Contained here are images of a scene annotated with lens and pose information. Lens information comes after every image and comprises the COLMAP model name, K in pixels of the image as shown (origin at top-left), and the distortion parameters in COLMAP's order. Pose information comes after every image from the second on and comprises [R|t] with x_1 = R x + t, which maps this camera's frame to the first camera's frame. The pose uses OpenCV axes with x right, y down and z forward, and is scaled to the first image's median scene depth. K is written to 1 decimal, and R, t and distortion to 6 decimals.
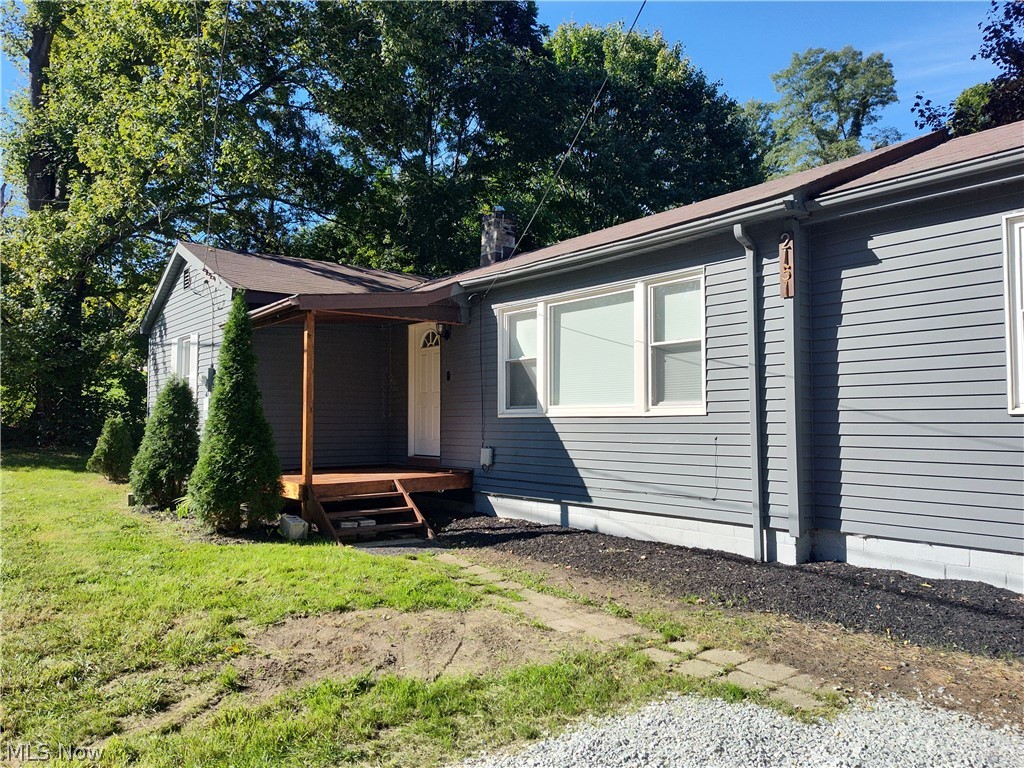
lens RADIAL K [[707.5, 0, 507.8], [0, 707.5, 376.0], [0, 0, 1]] dist [0.036899, -0.000478]
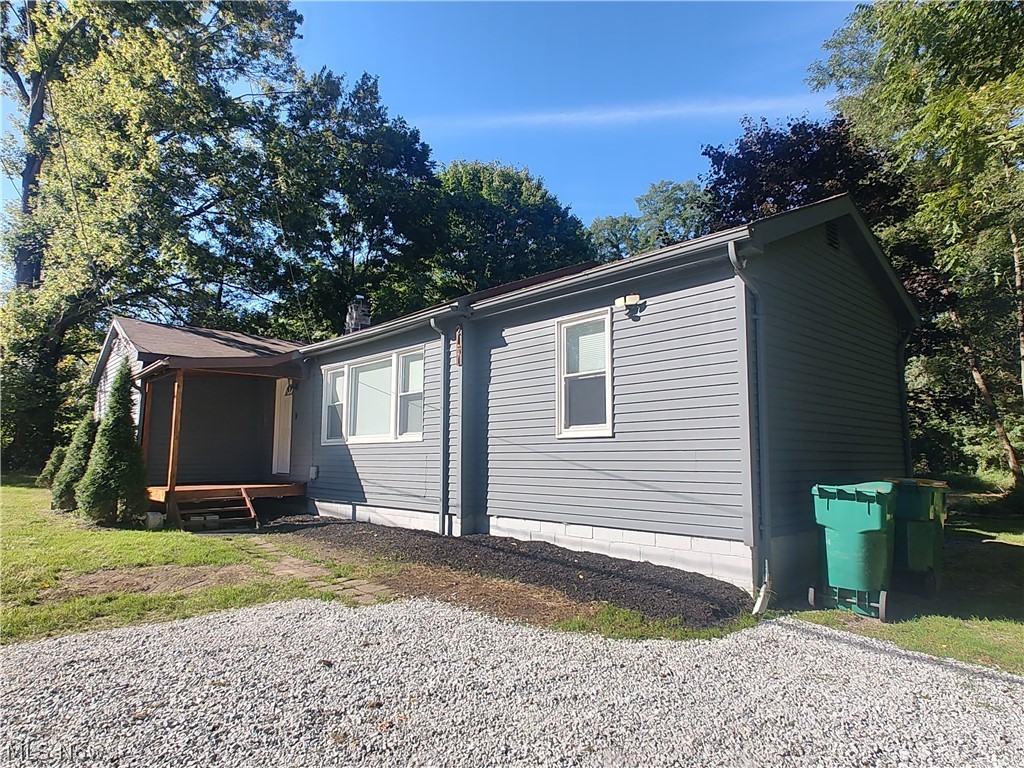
lens RADIAL K [[580.9, 0, 512.0], [0, 580.9, 384.0], [0, 0, 1]] dist [-0.023071, 0.041281]
pose [[0.997395, 0.013404, 0.070884, 0.309618], [-0.008705, 0.997769, -0.066191, 0.010923], [-0.071613, 0.065402, 0.995286, -0.212990]]
